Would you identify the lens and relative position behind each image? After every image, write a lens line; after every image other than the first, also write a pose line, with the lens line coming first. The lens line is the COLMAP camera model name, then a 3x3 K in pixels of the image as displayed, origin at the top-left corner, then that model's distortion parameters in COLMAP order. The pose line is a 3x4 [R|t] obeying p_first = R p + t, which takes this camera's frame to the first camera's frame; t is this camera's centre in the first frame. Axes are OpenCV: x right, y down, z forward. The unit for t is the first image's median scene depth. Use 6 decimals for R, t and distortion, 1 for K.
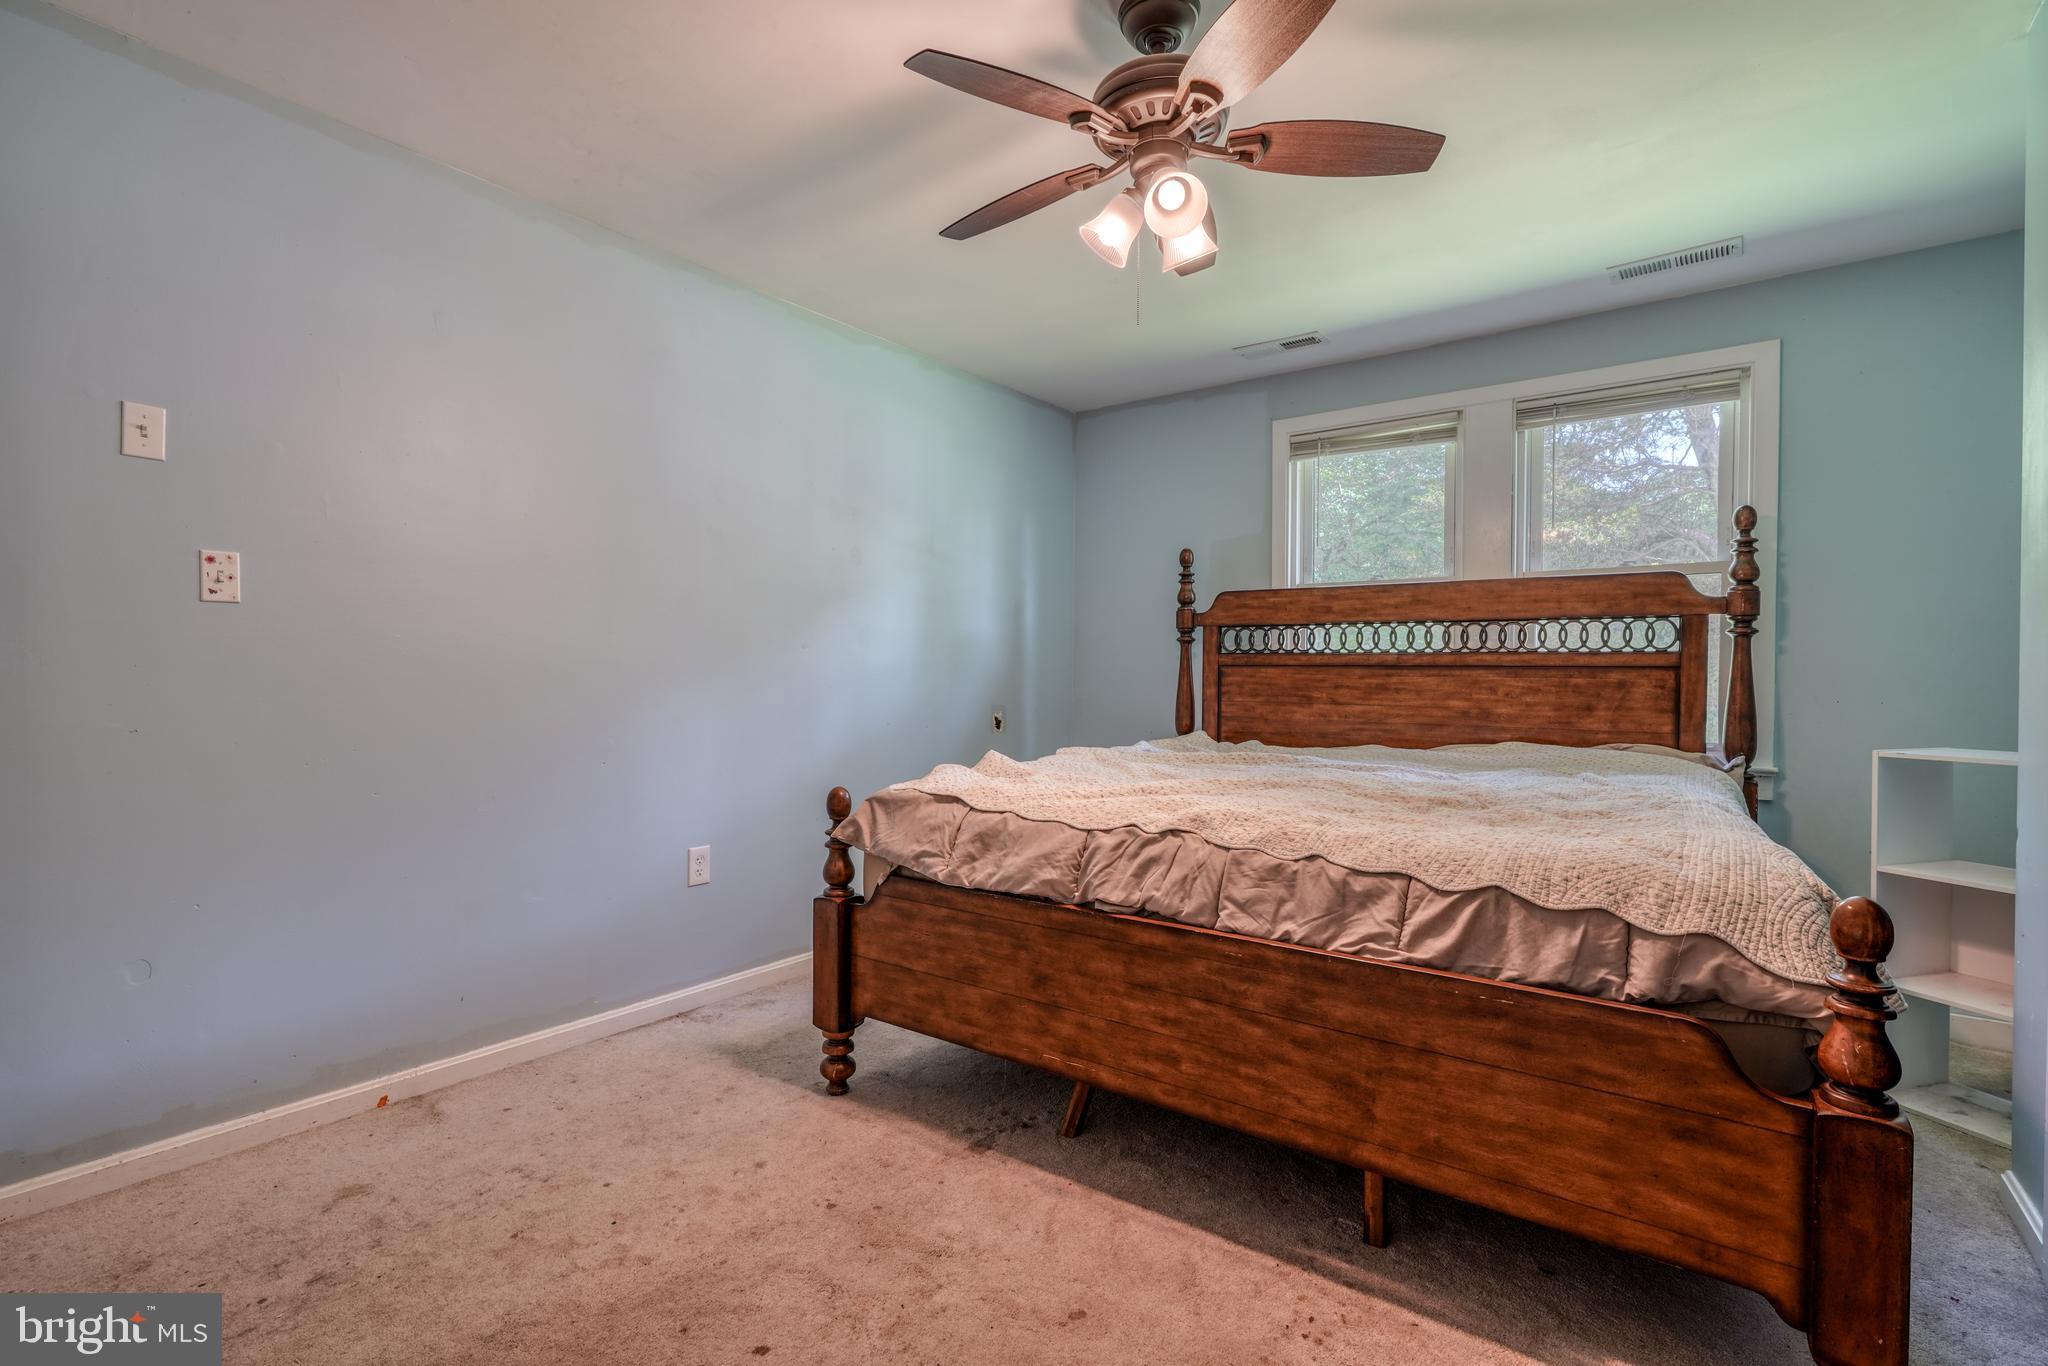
lens RADIAL K [[934.1, 0, 1007.0], [0, 934.1, 689.5], [0, 0, 1]] dist [-0.013378, 0.006667]
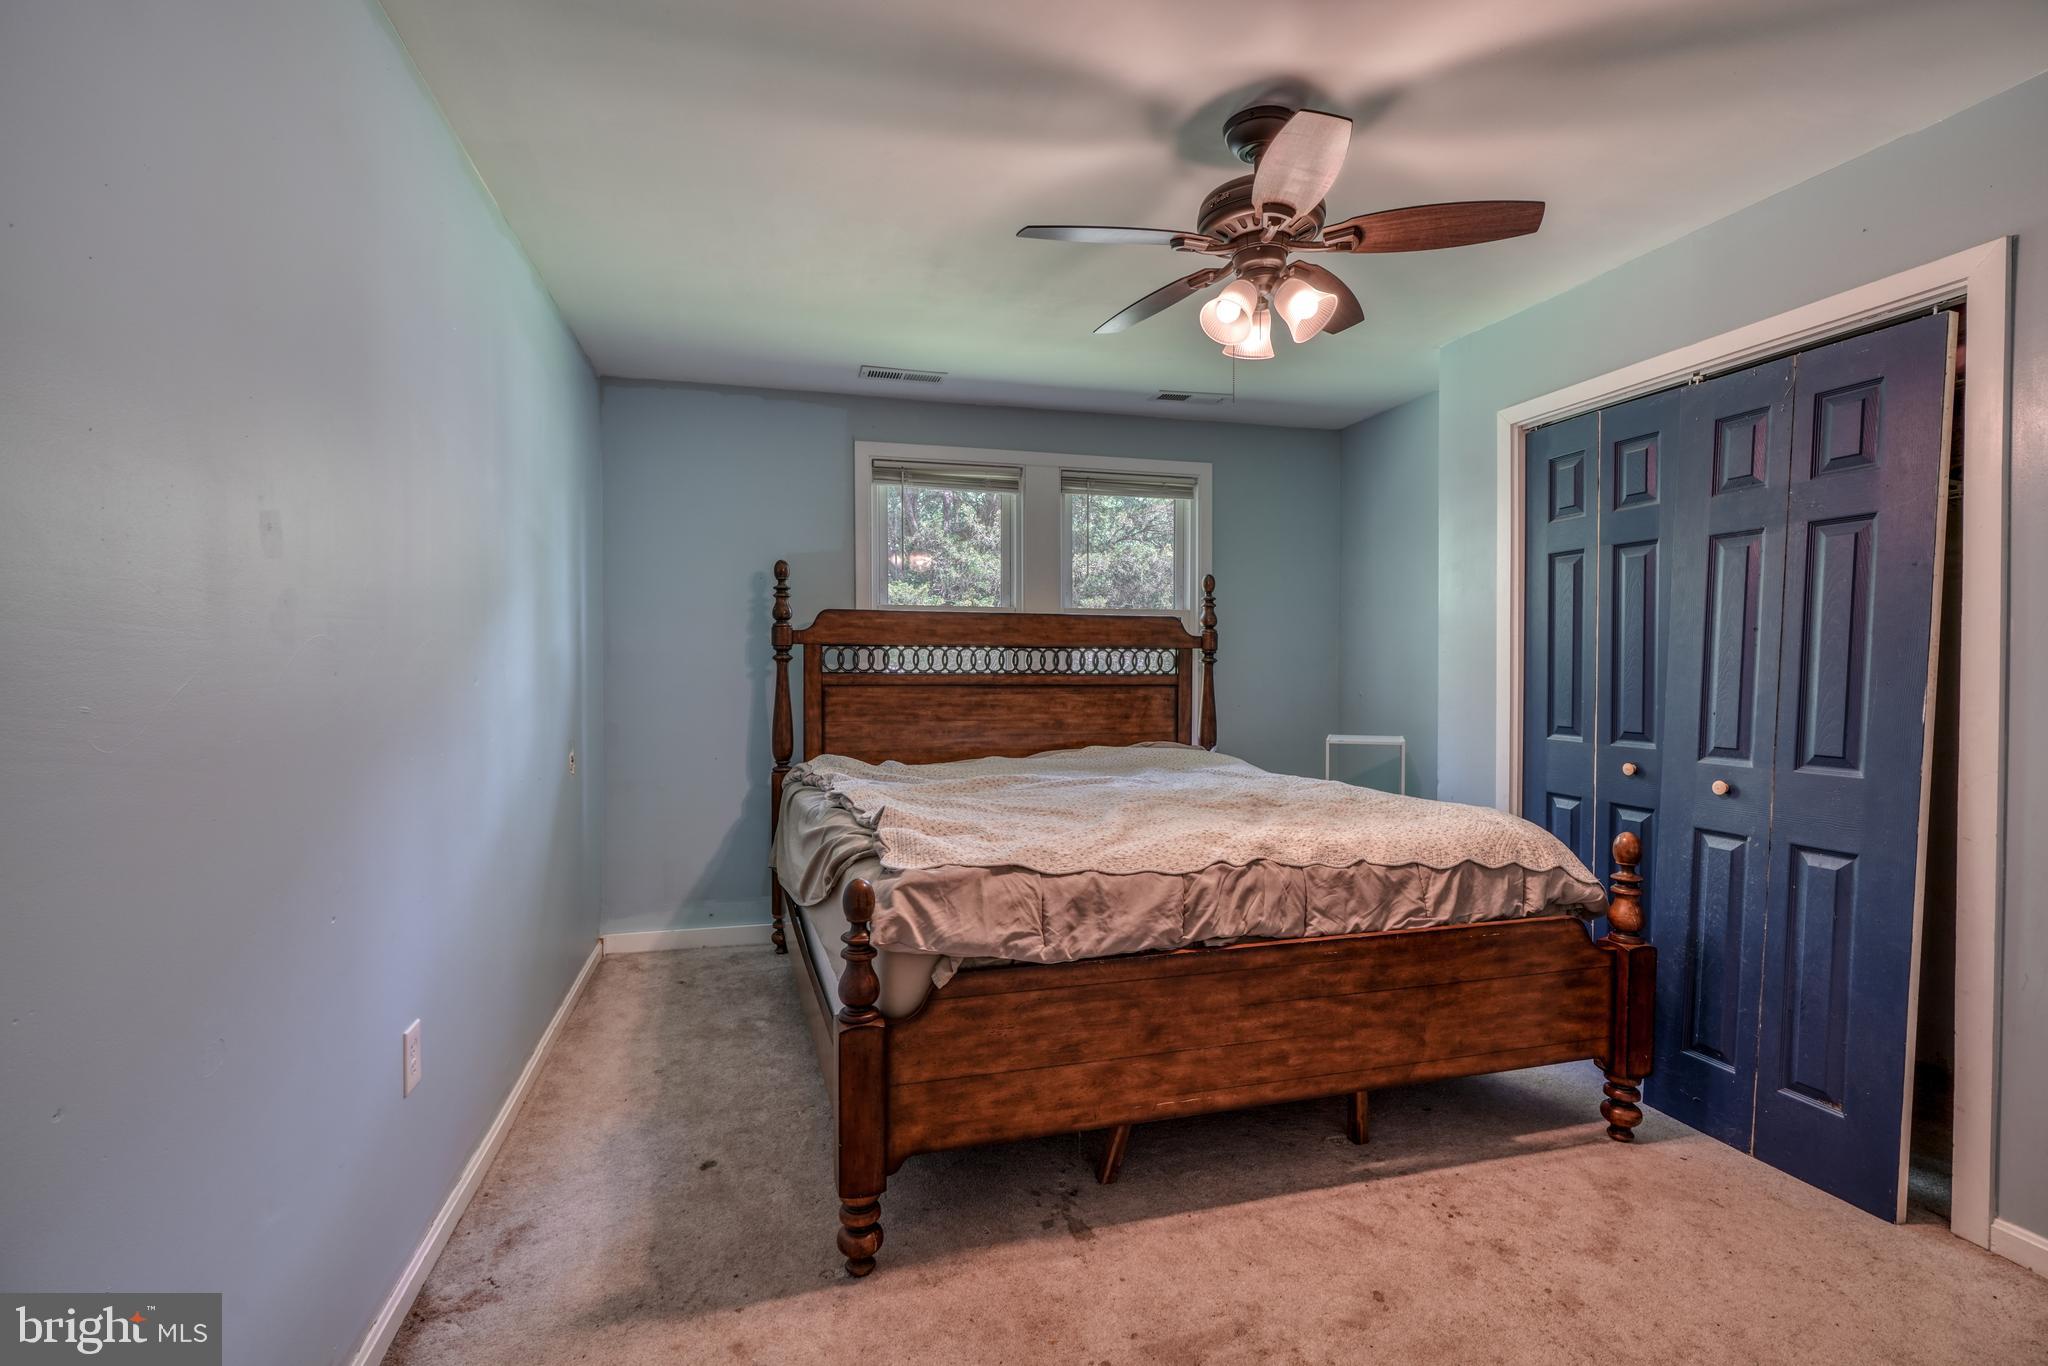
lens RADIAL K [[934.1, 0, 1007.0], [0, 934.1, 689.5], [0, 0, 1]] dist [-0.013378, 0.006667]
pose [[0.617249, -0.026307, 0.786328, -0.785291], [0.014571, 0.999652, 0.022006, -0.075218], [-0.786633, -0.002125, 0.617417, 0.474868]]
